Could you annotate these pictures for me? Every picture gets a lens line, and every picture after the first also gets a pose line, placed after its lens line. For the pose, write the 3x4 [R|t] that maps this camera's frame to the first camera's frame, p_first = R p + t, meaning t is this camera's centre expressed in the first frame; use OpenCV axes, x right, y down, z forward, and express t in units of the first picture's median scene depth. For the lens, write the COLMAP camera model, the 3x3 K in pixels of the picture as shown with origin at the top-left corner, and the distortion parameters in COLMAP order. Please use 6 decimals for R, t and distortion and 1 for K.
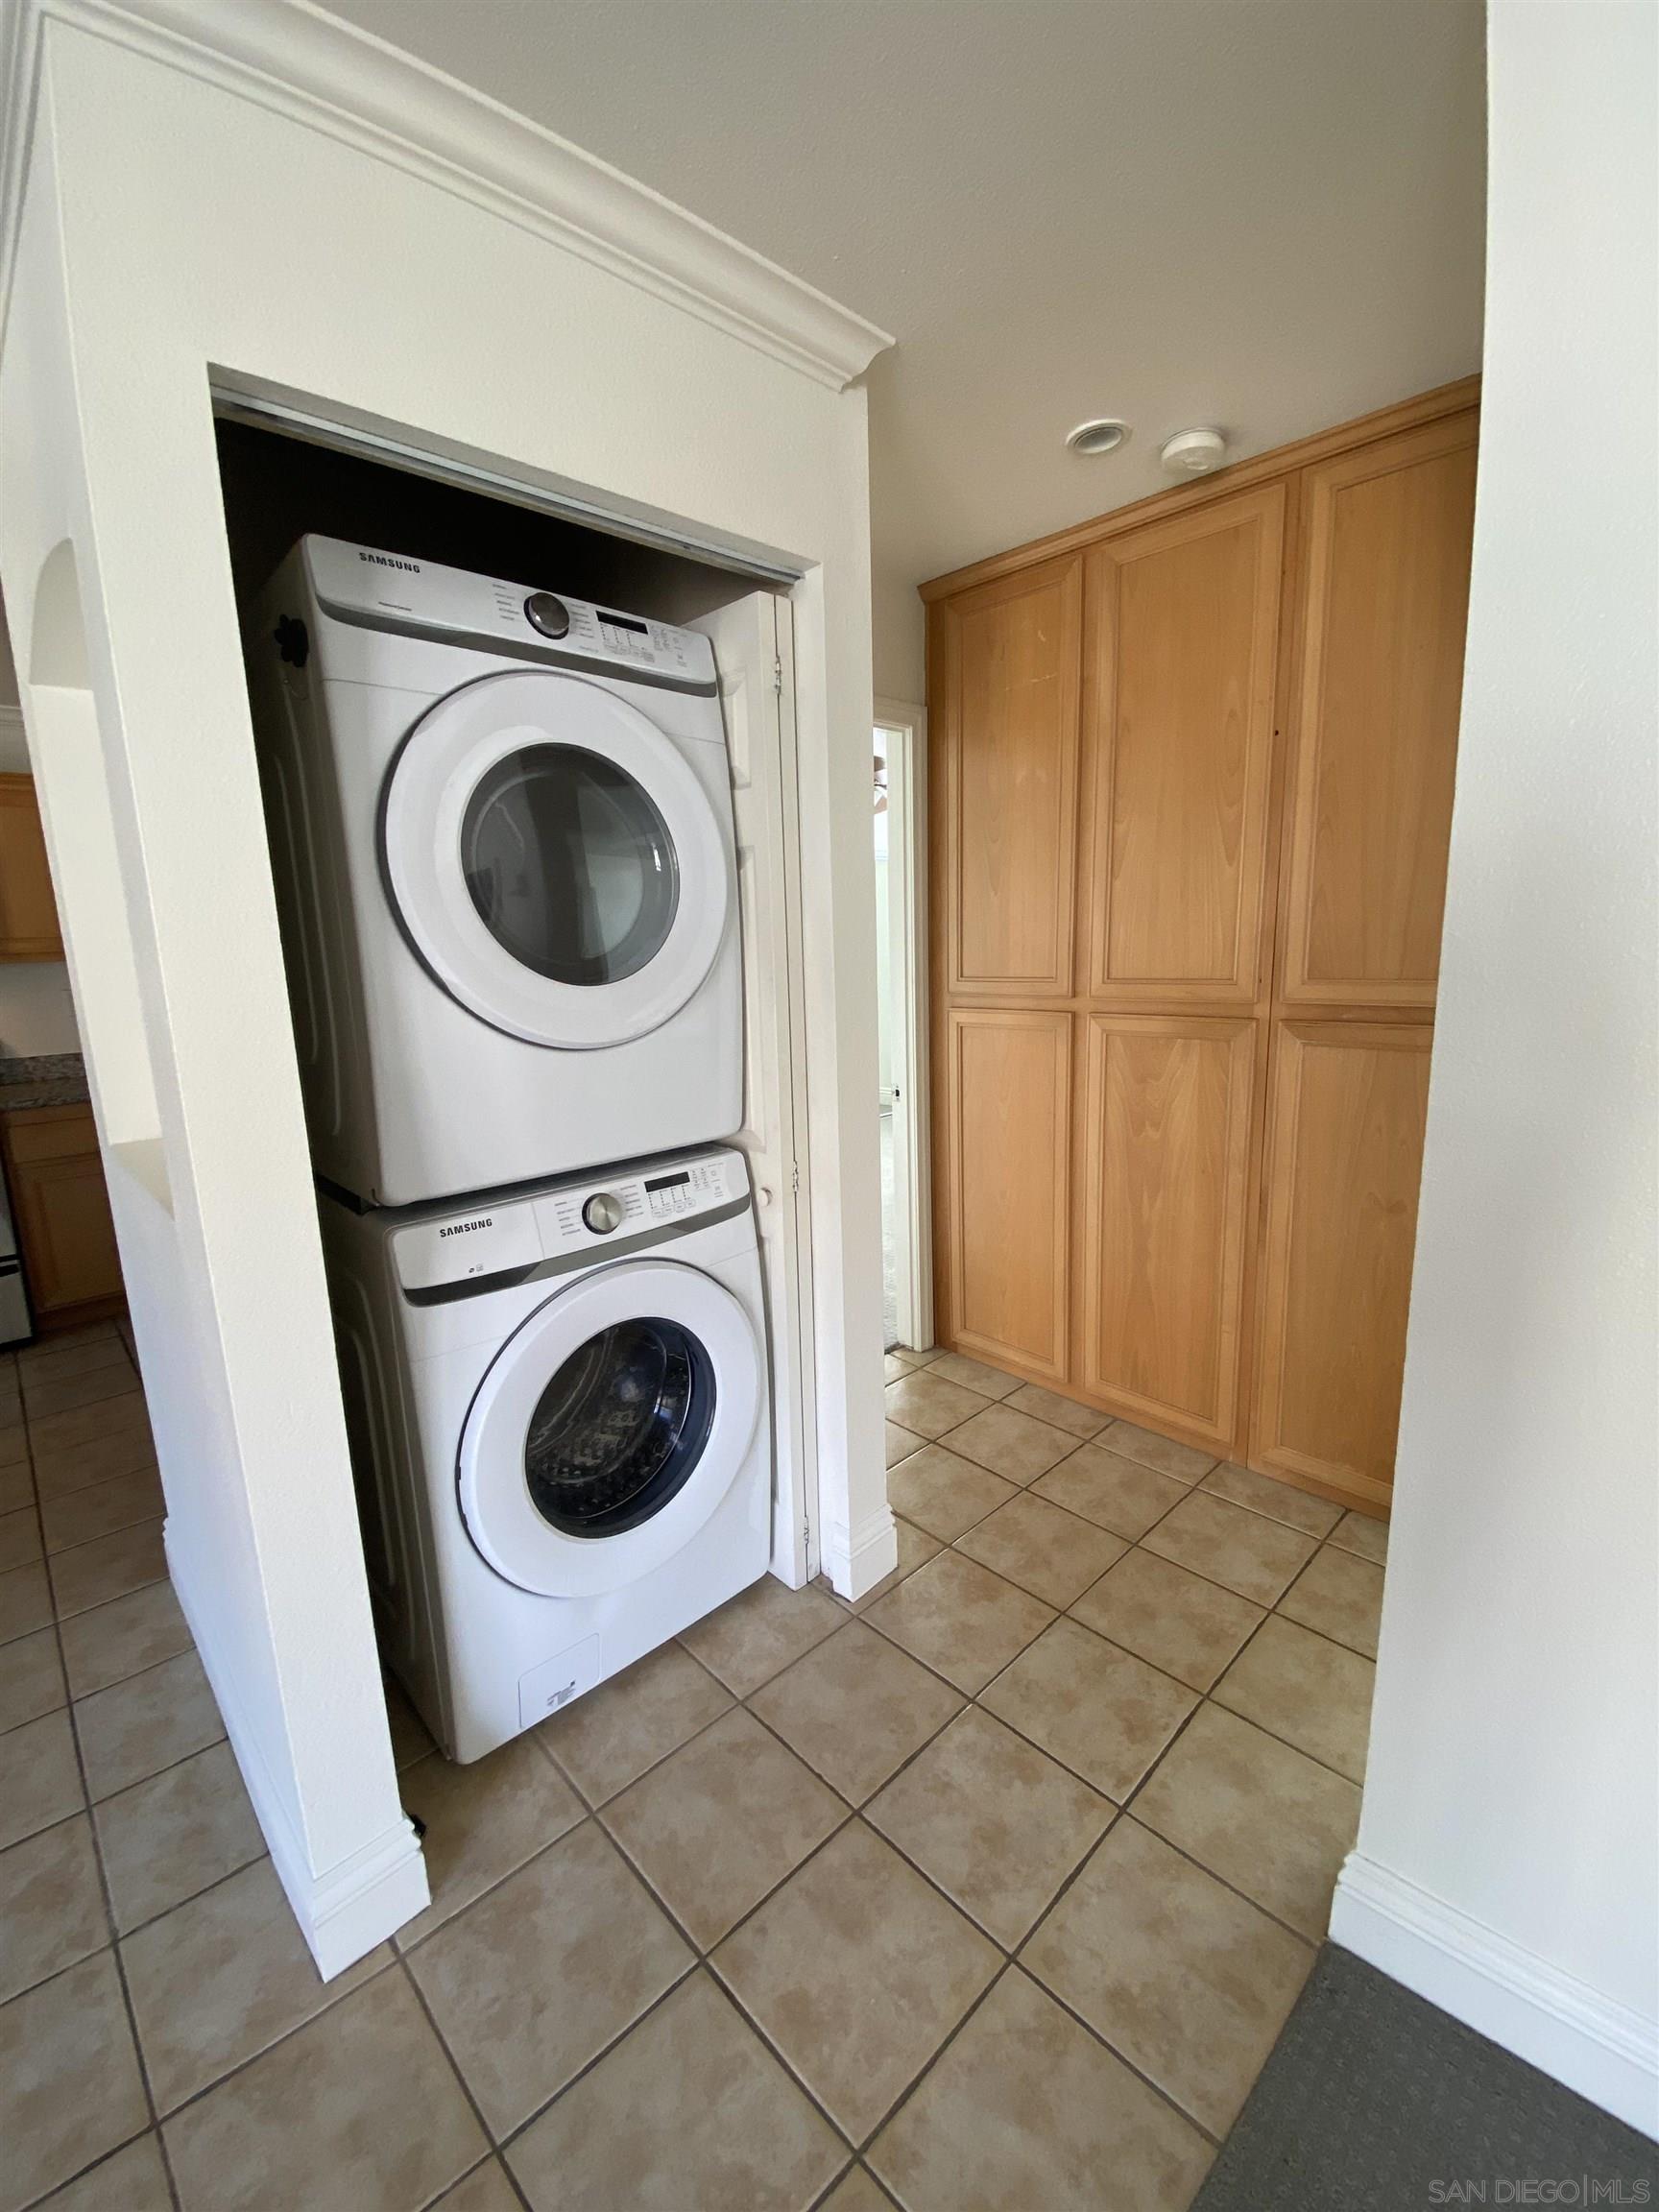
lens RADIAL K [[910.9, 0, 840.6], [0, 910.9, 1104.7], [0, 0, 1]] dist [-0.010529, -0.006641]
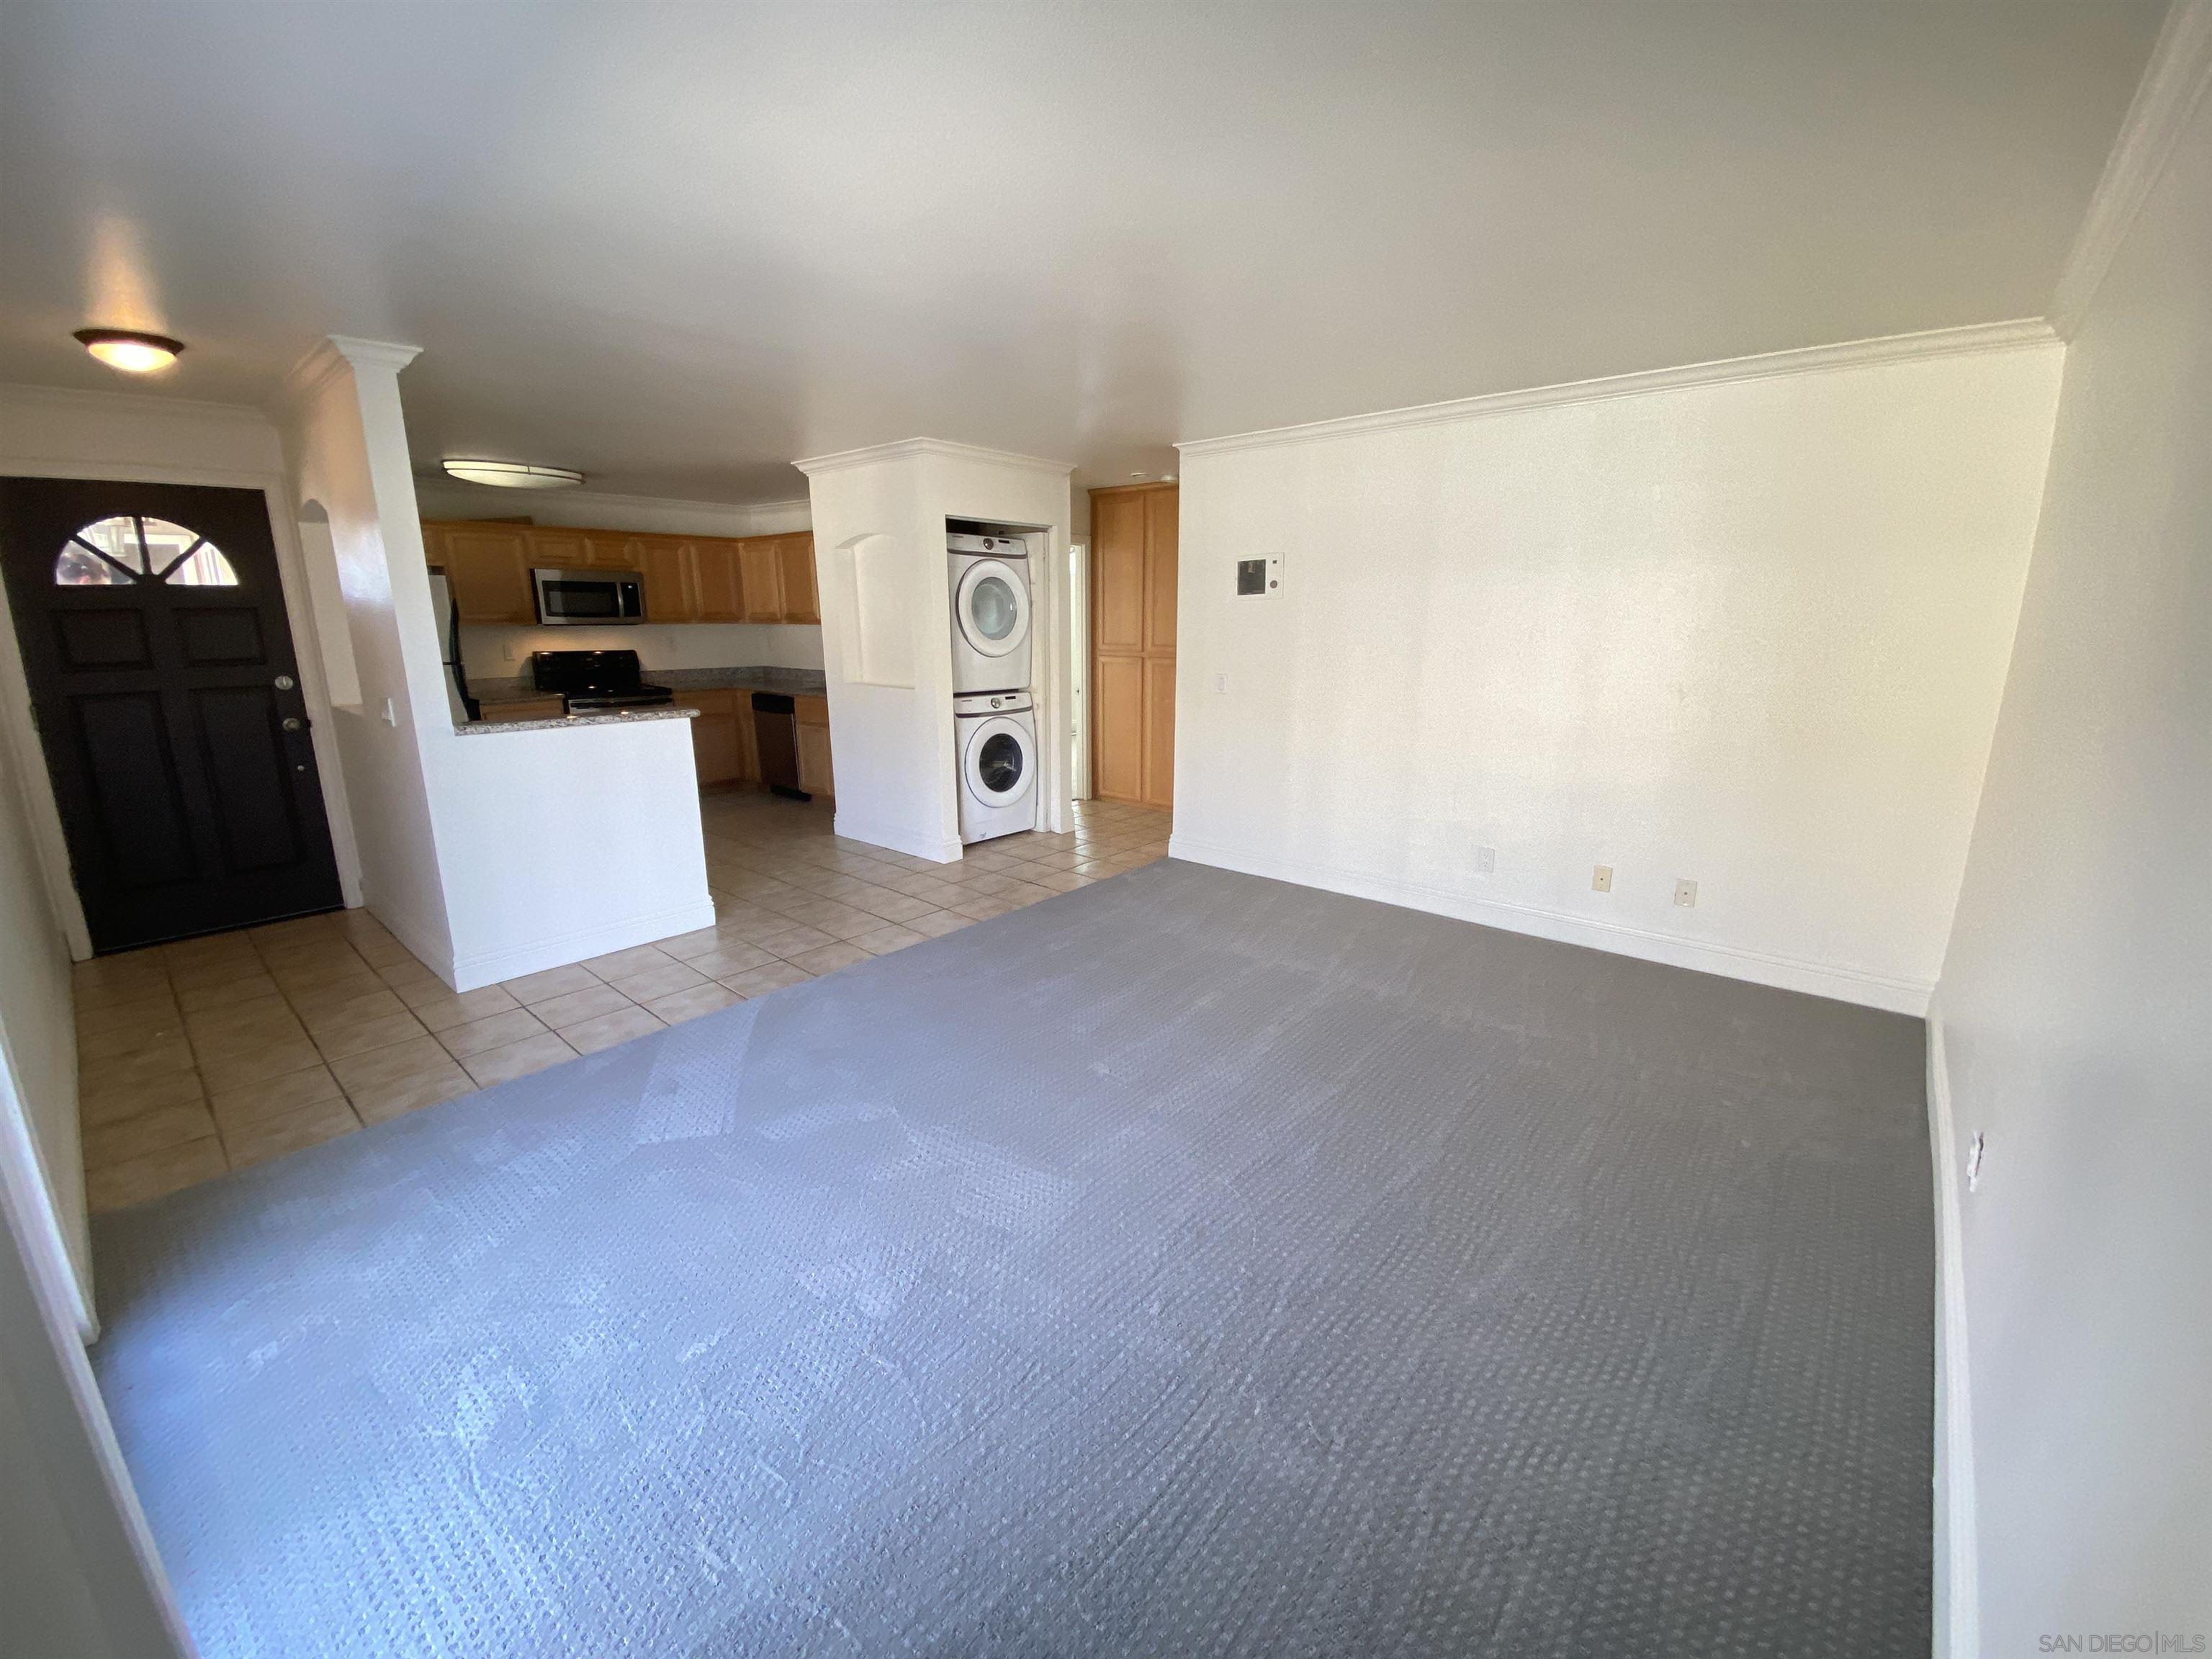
lens RADIAL K [[910.9, 0, 1115.1], [0, 910.9, 843.5], [0, 0, 1]] dist [-0.010529, -0.006641]
pose [[0.995233, 0.008908, 0.097121, -0.107984], [-0.015419, 0.997667, 0.066498, 0.349542], [-0.096302, -0.067678, 0.993049, -2.205520]]
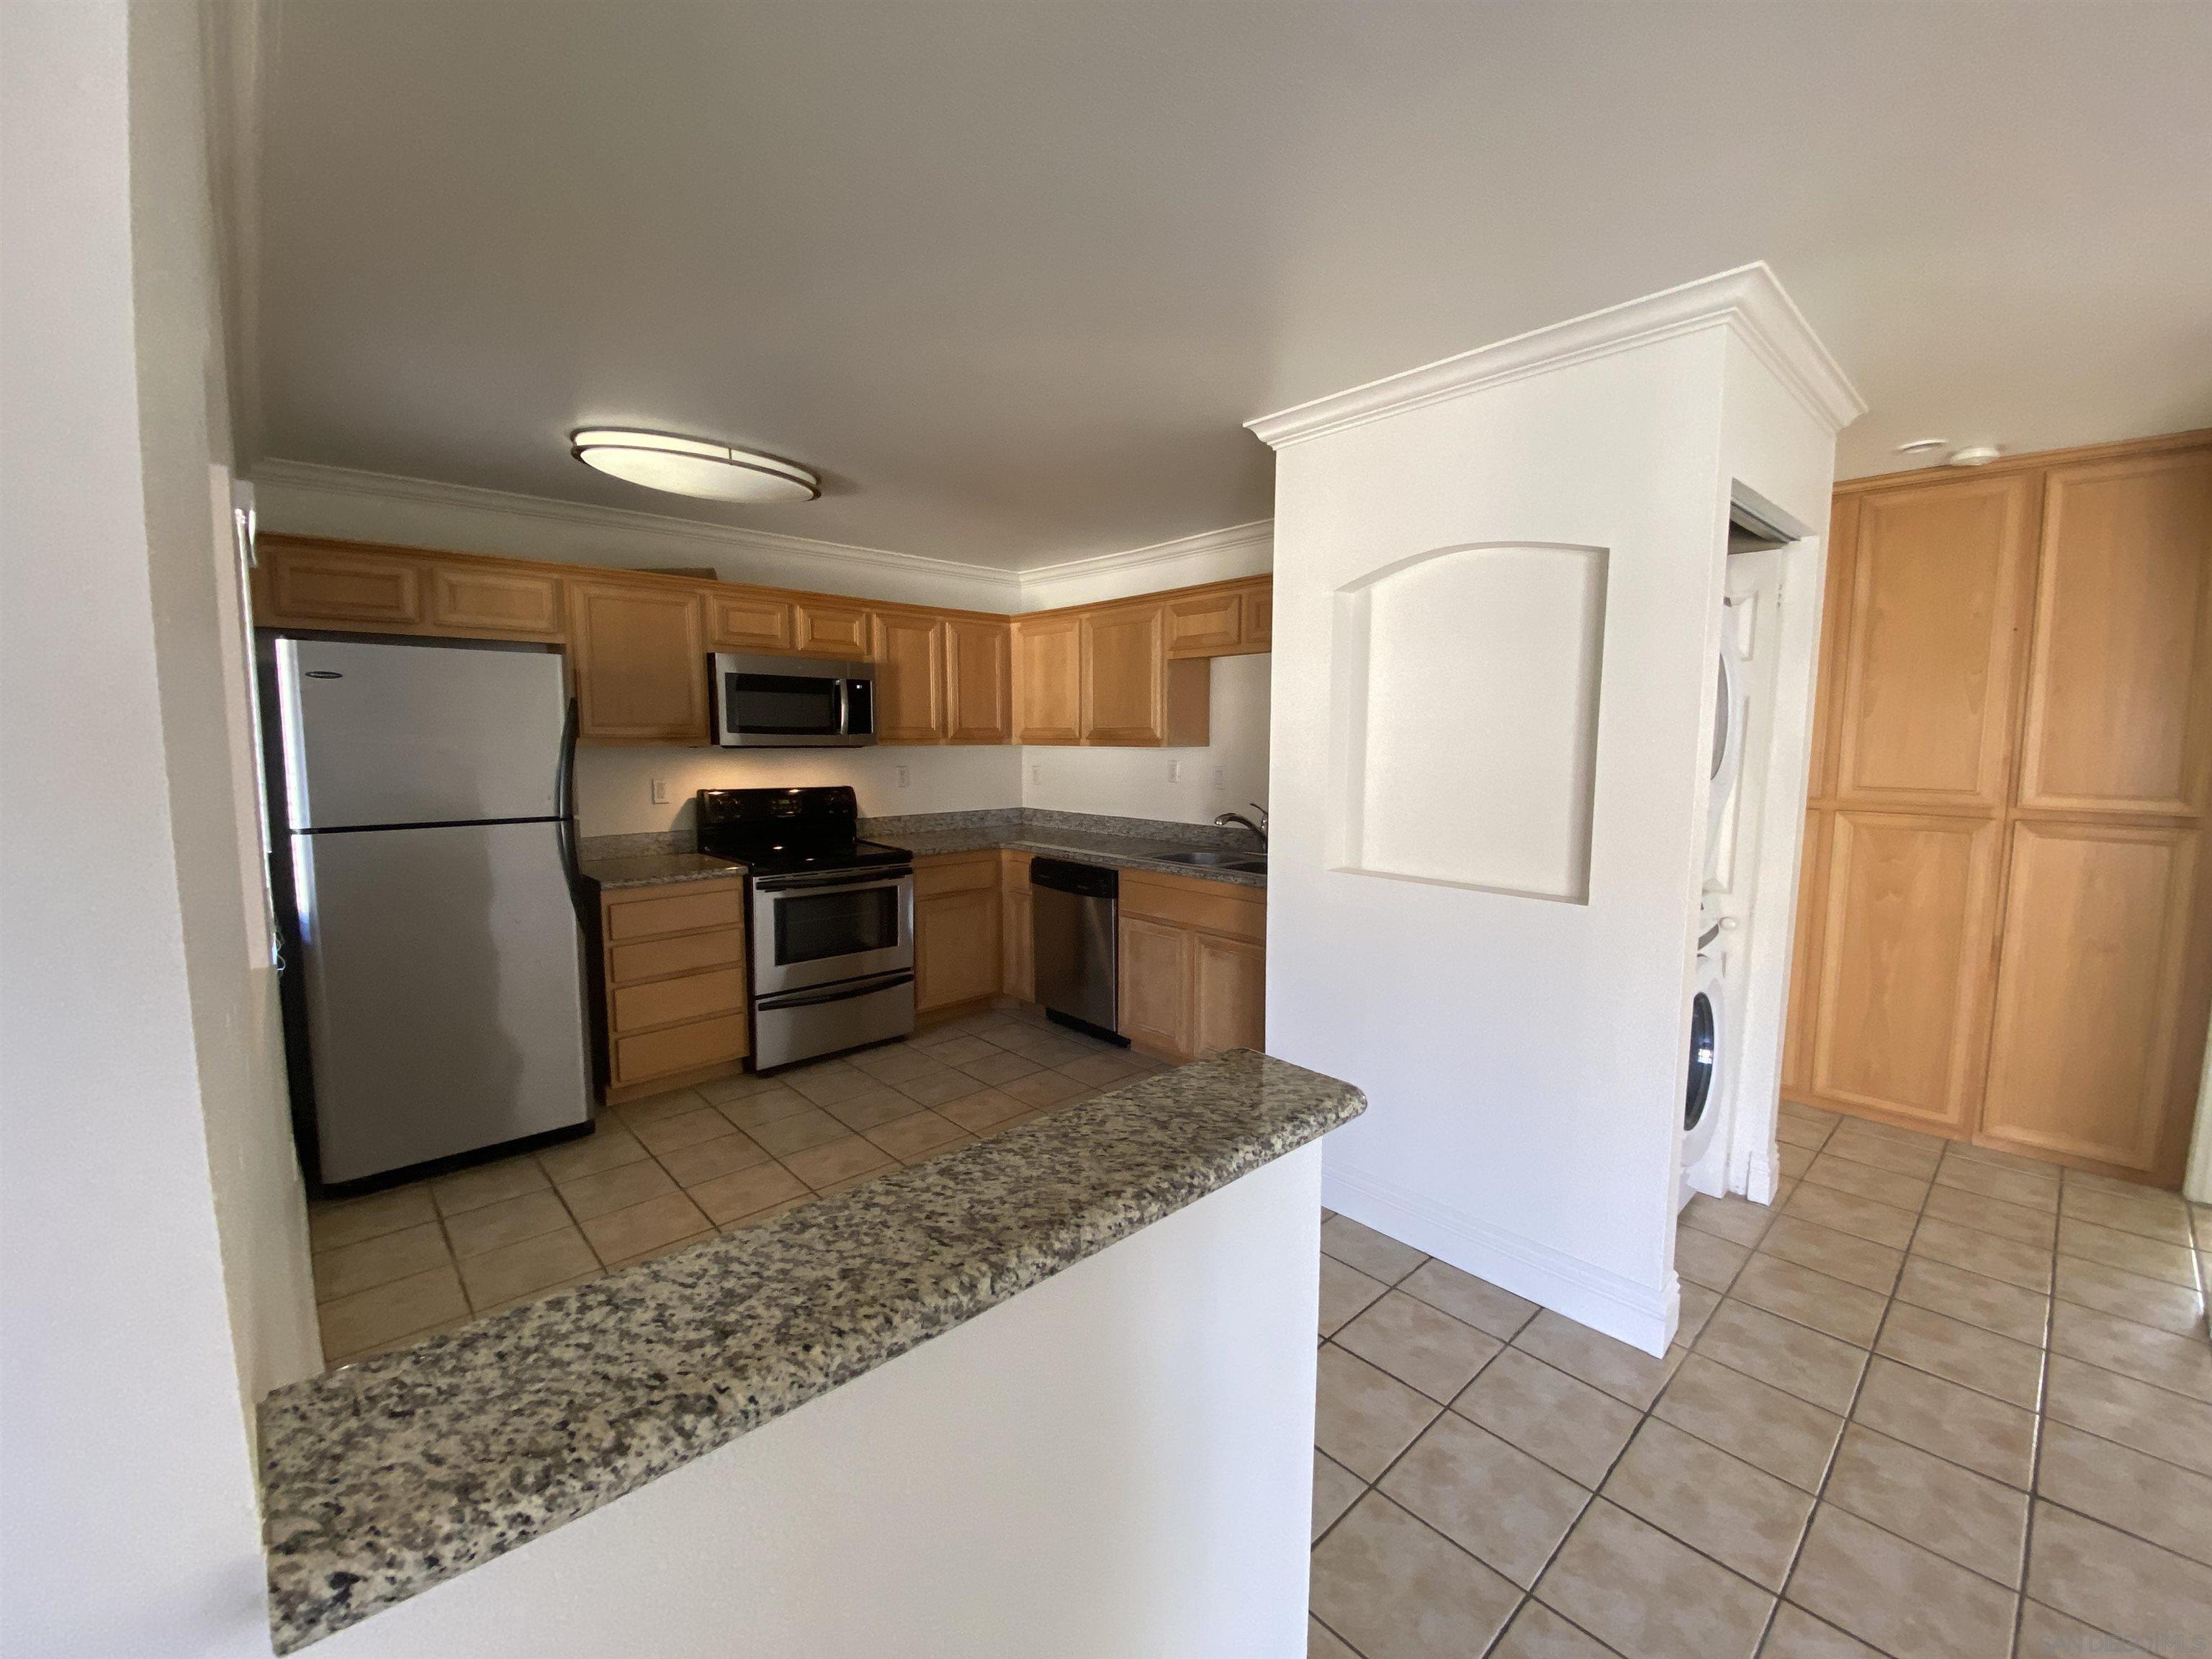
lens RADIAL K [[910.9, 0, 1105.8], [0, 910.9, 826.9], [0, 0, 1]] dist [-0.010529, -0.006641]
pose [[0.998900, 0.034142, -0.032128, -1.006098], [-0.036652, 0.996032, -0.081100, 0.096069], [0.029231, 0.082188, 0.996188, -0.516363]]
